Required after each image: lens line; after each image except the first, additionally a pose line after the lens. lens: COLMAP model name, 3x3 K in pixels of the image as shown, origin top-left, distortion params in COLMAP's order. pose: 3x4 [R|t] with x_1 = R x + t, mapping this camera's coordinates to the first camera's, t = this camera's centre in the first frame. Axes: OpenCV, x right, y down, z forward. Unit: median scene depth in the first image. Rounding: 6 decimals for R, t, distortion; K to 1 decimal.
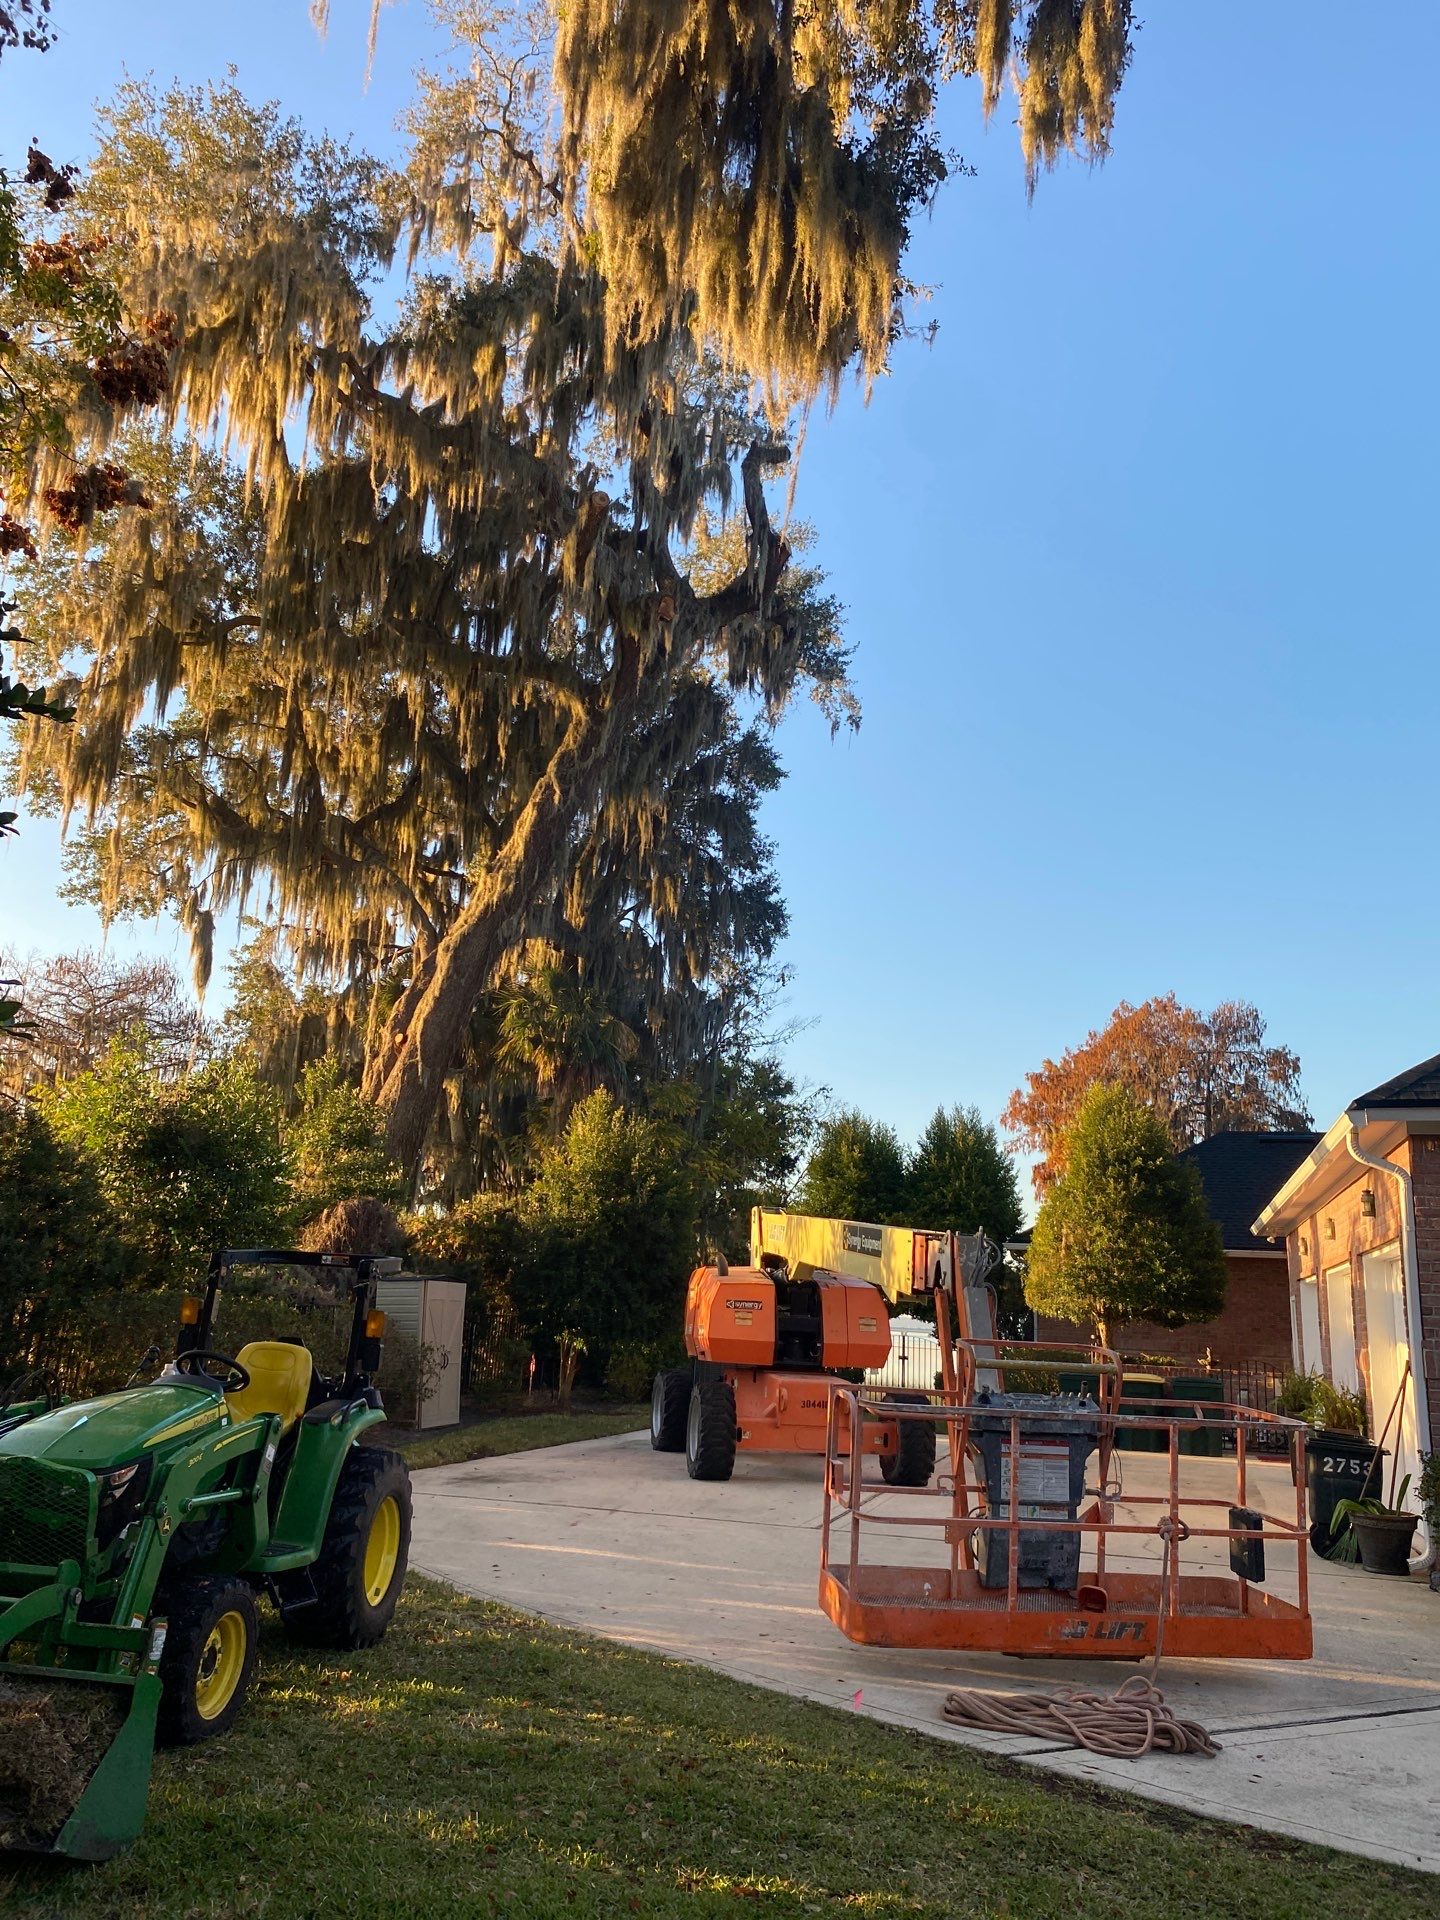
lens RADIAL K [[1443.6, 0, 714.0], [0, 1443.6, 958.5], [0, 0, 1]] dist [0.027176, -0.036564]
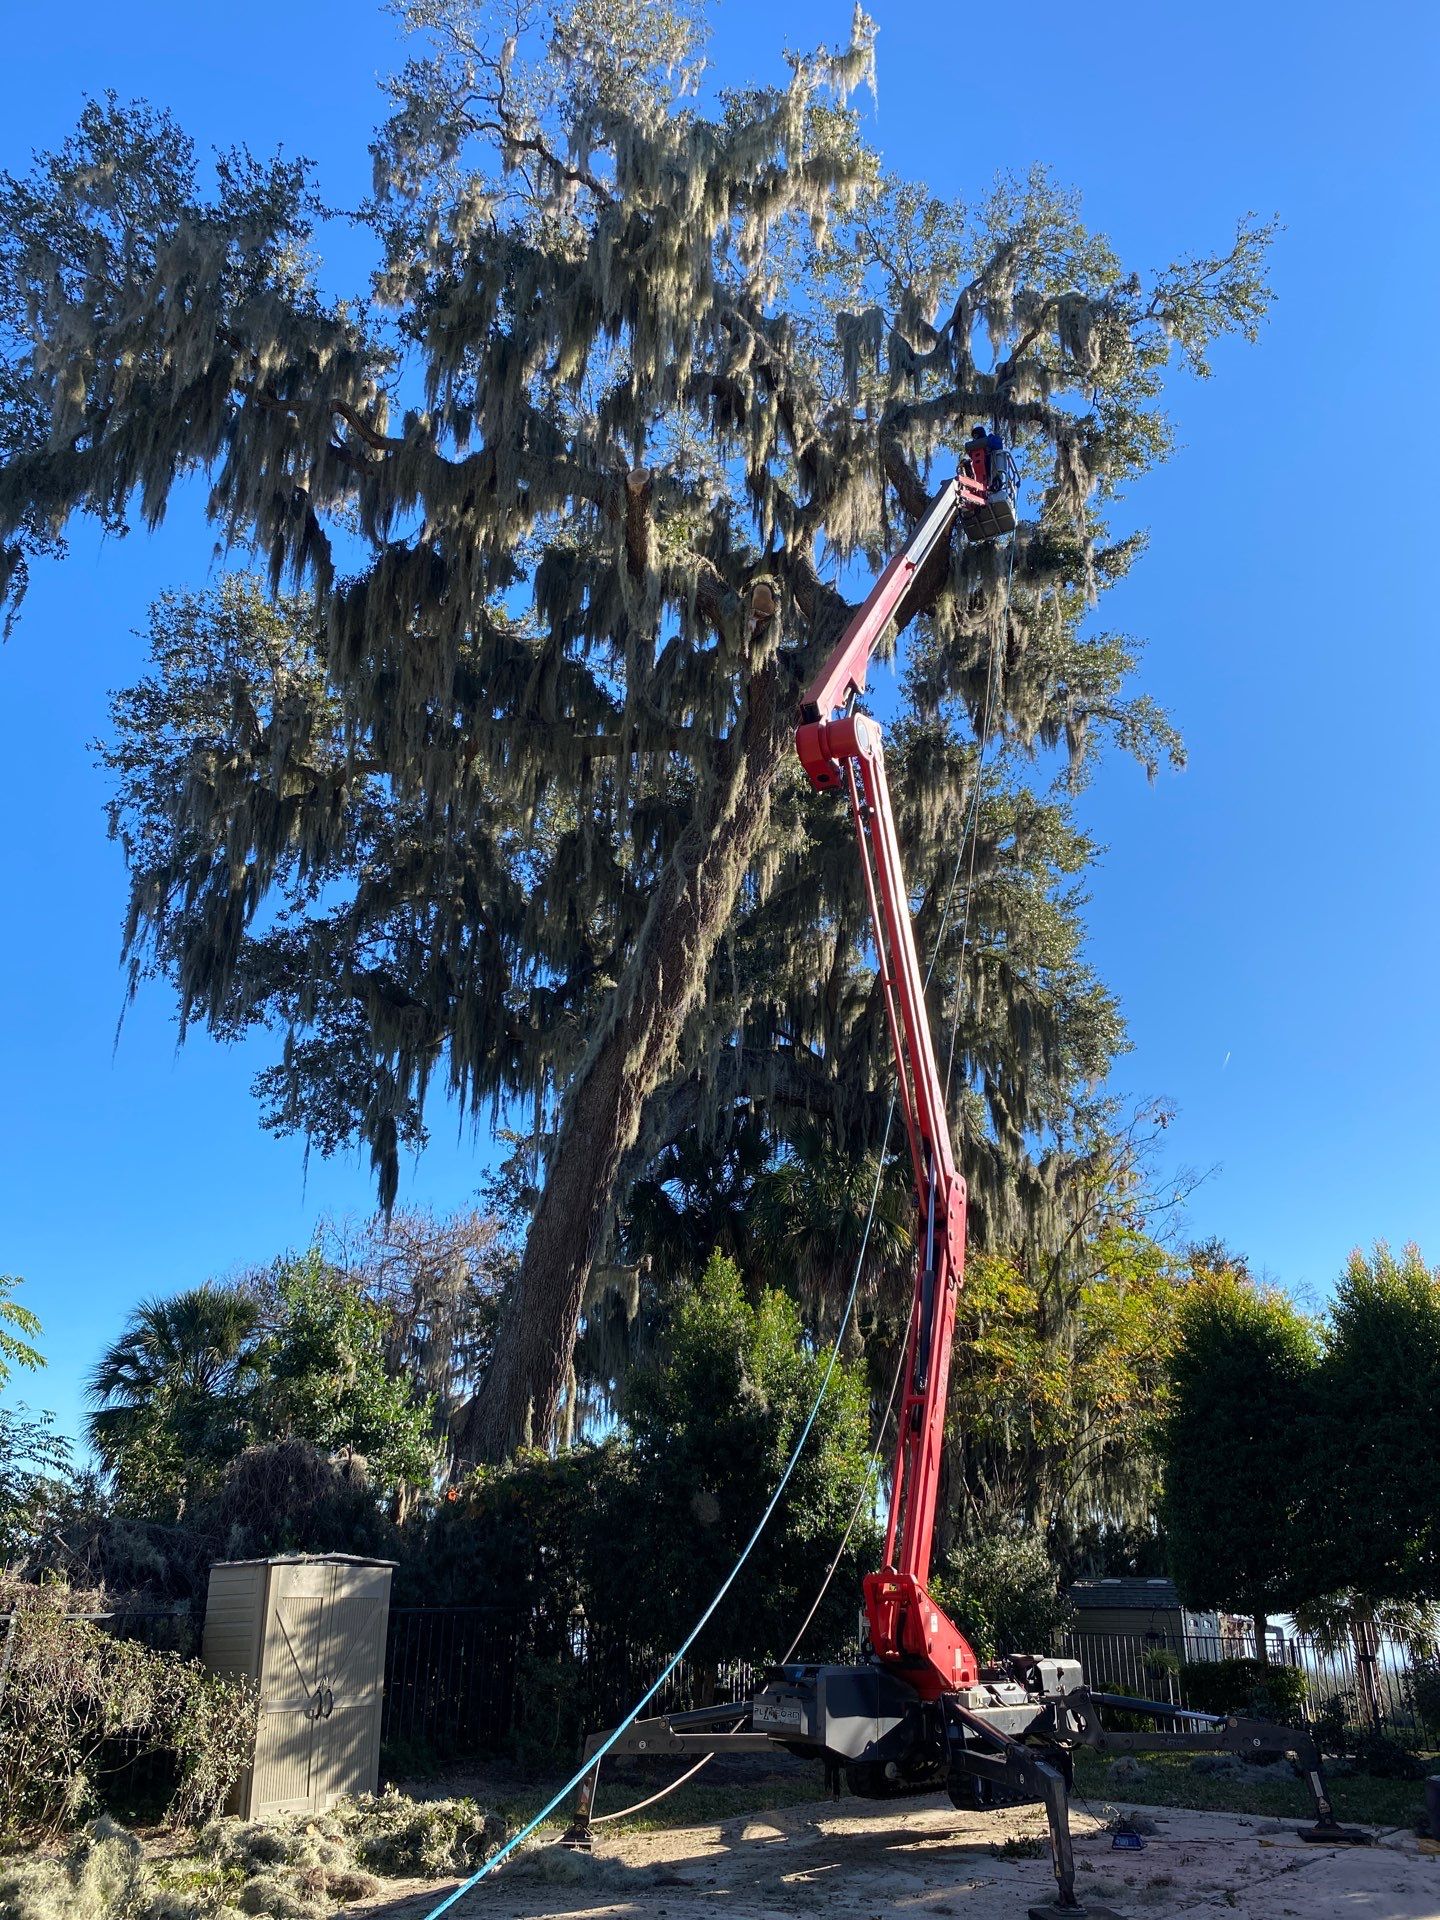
lens RADIAL K [[1443.6, 0, 712.1], [0, 1443.6, 956.2], [0, 0, 1]] dist [0.027176, -0.036564]
pose [[0.922500, -0.184129, -0.339248, 0.116404], [0.121146, 0.972594, -0.198454, 0.059018], [0.366492, 0.141975, 0.919525, 0.237217]]
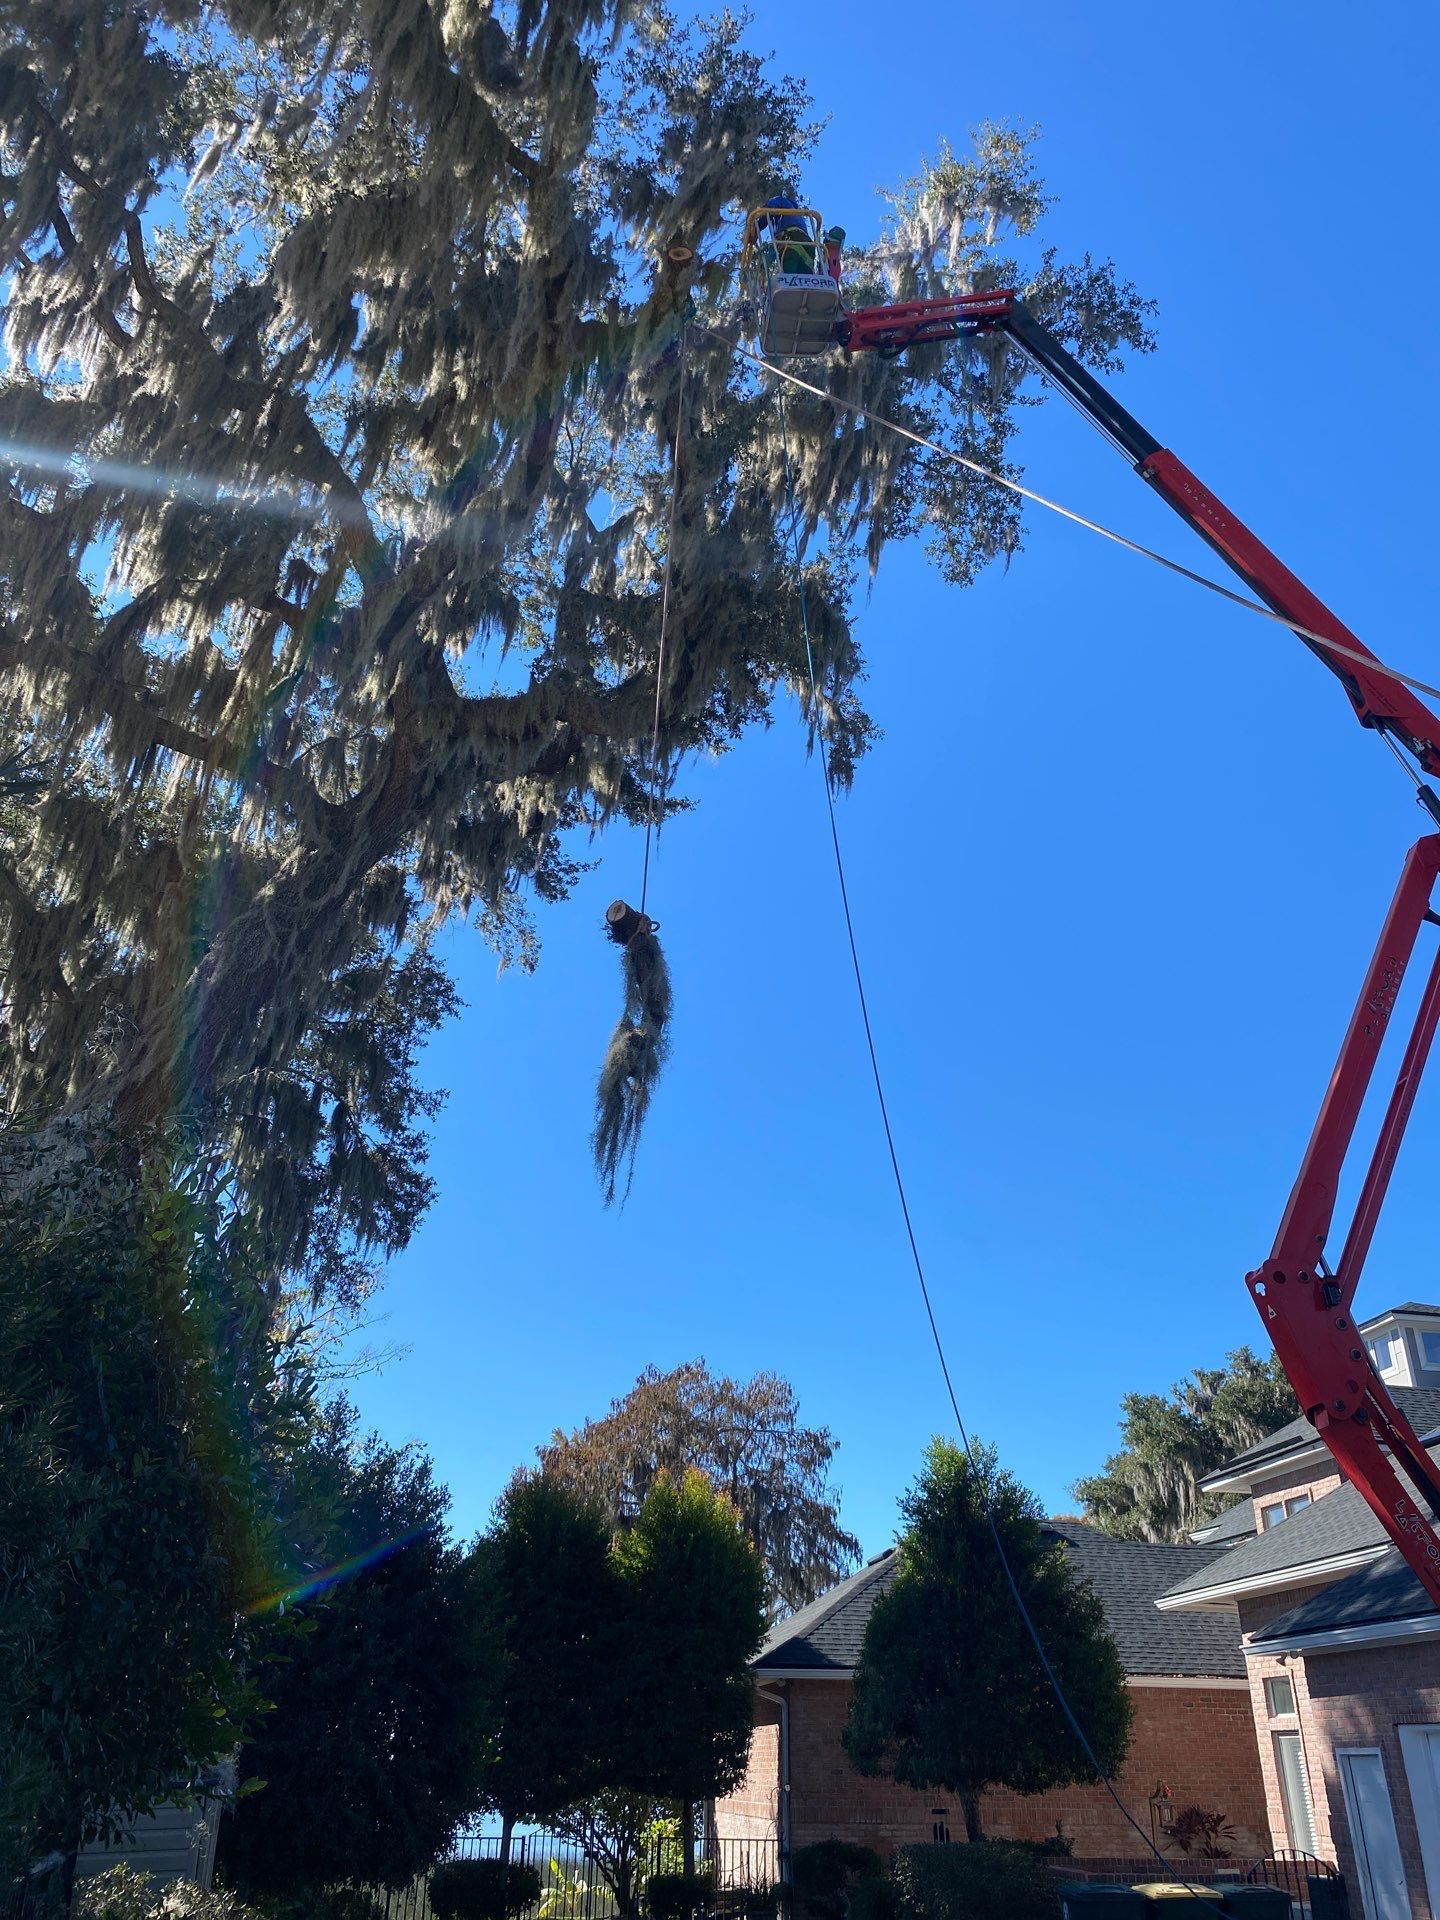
lens RADIAL K [[1443.6, 0, 713.6], [0, 1443.6, 959.5], [0, 0, 1]] dist [0.027176, -0.036564]
pose [[0.892450, 0.187796, 0.410203, -0.148948], [-0.077262, 0.959432, -0.271146, 0.045063], [-0.444482, 0.210291, 0.870755, 0.253665]]
